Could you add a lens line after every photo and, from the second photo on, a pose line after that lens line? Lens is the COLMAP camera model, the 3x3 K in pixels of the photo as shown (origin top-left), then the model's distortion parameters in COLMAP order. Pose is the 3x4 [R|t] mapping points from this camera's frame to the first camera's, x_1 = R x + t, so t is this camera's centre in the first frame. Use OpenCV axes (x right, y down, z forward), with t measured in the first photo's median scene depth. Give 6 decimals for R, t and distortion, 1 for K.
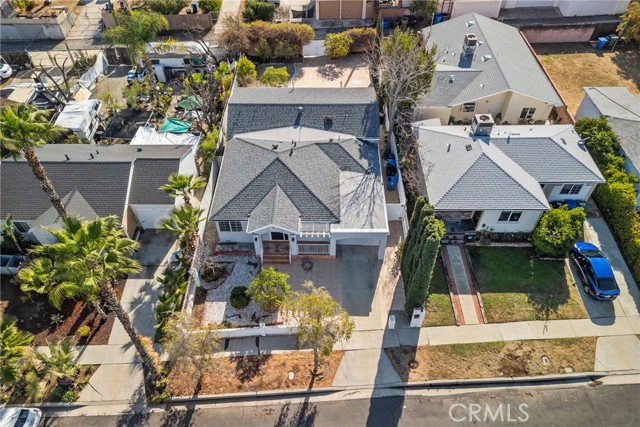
lens RADIAL K [[454.7, 0, 320.0], [0, 454.7, 213.5], [0, 0, 1]] dist [0.085708, -0.085294]
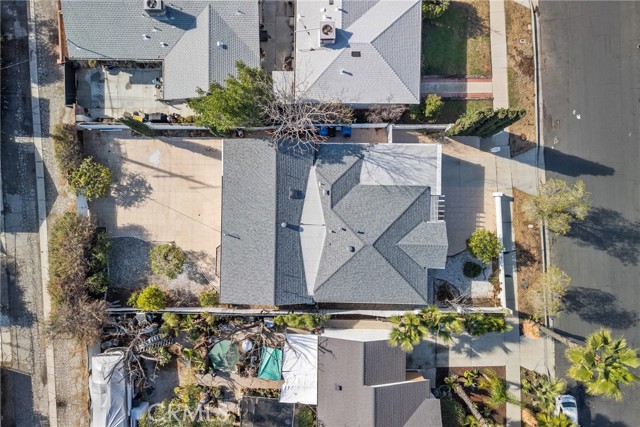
lens RADIAL K [[454.7, 0, 320.0], [0, 454.7, 213.5], [0, 0, 1]] dist [0.085708, -0.085294]
pose [[0.003247, -0.999956, 0.008851, -0.034249], [0.745838, 0.008317, 0.666075, -0.942131], [-0.666120, 0.004439, 0.745832, 0.343532]]
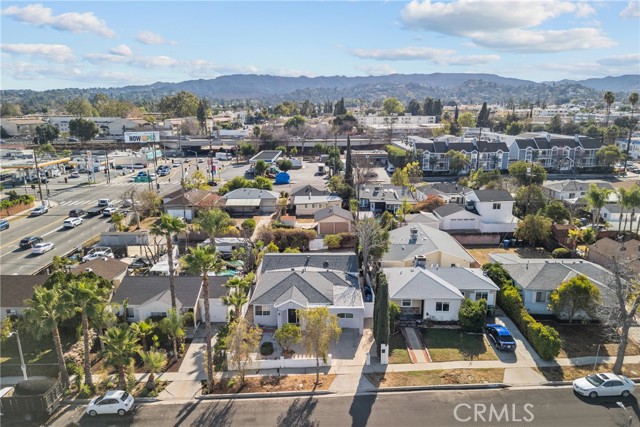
lens RADIAL K [[454.7, 0, 320.0], [0, 454.7, 213.5], [0, 0, 1]] dist [0.085708, -0.085294]
pose [[0.999992, 0.003248, -0.002377, 0.001018], [-0.004022, 0.827702, -0.561154, 0.652167], [0.000145, 0.561159, 0.827708, -0.487513]]
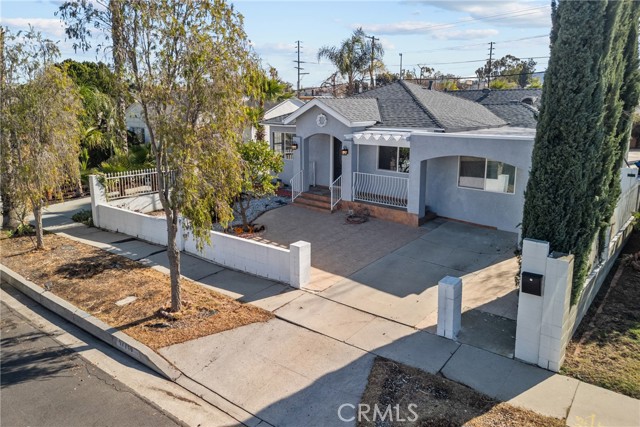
lens RADIAL K [[441.6, 0, 320.0], [0, 441.6, 213.5], [0, 0, 1]] dist [0.082681, -0.071949]
pose [[0.756586, 0.163072, -0.633234, 0.251781], [-0.486321, 0.787687, -0.378208, 0.321241], [0.437115, 0.594102, 0.675258, 0.696753]]
